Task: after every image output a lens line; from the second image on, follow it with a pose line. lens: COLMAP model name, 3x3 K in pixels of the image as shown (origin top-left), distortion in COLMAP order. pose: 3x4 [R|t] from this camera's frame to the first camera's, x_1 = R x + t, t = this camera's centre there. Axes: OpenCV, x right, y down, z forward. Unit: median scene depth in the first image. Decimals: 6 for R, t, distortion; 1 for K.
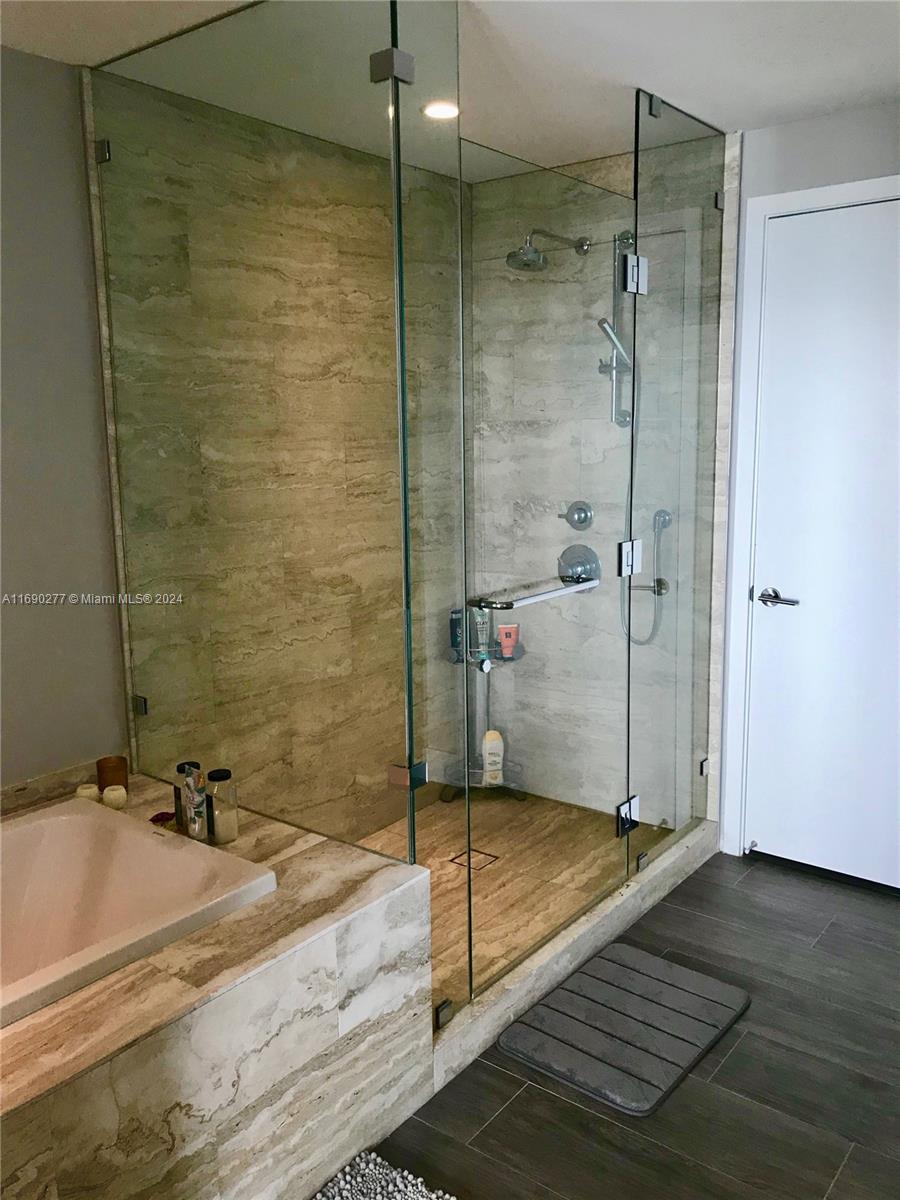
lens RADIAL K [[989.8, 0, 449.8], [0, 989.8, 598.8], [0, 0, 1]] dist [0.030504, -0.018128]
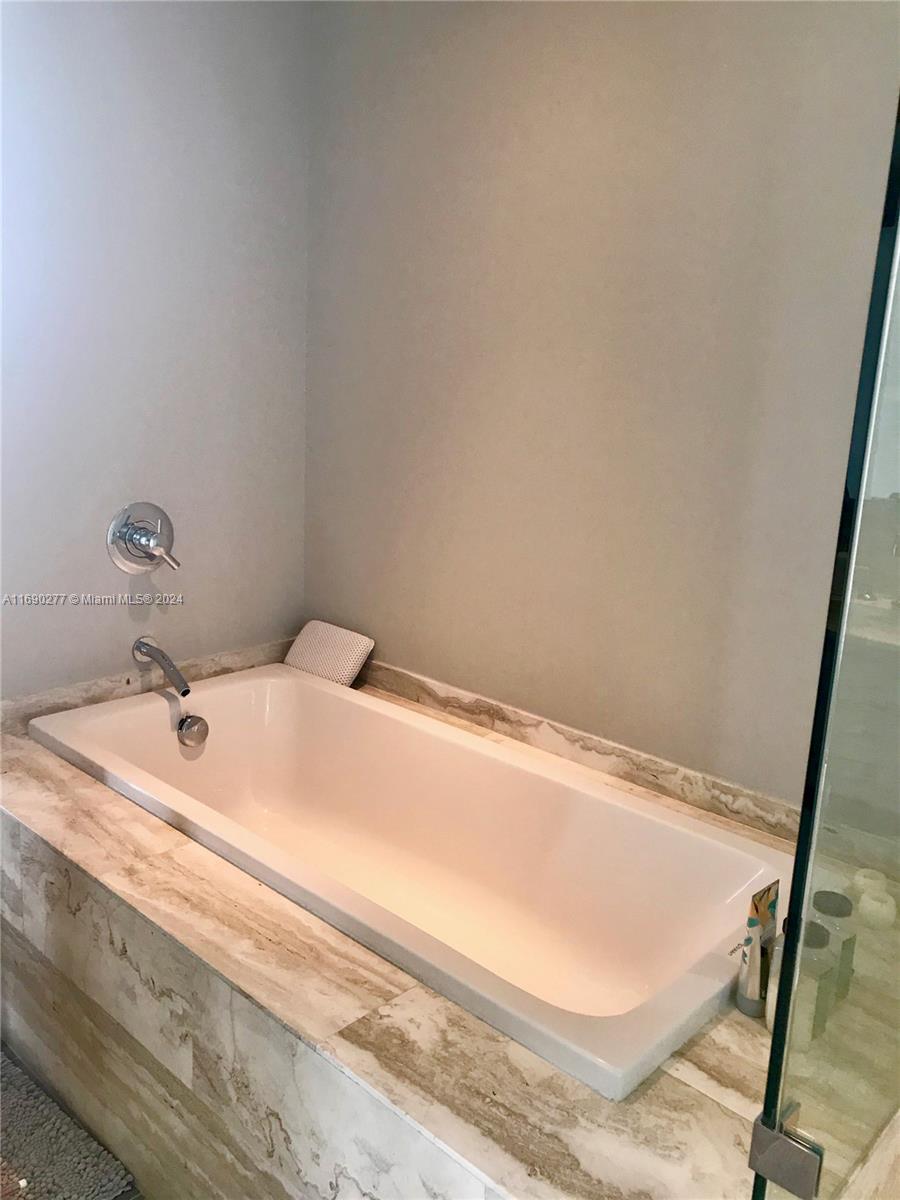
lens RADIAL K [[989.8, 0, 449.3], [0, 989.8, 599.9], [0, 0, 1]] dist [0.030504, -0.018128]
pose [[-0.104037, 0.228415, -0.967989, 0.396773], [-0.210884, 0.946074, 0.245910, -0.132833], [0.971959, 0.229717, -0.050258, 1.009845]]
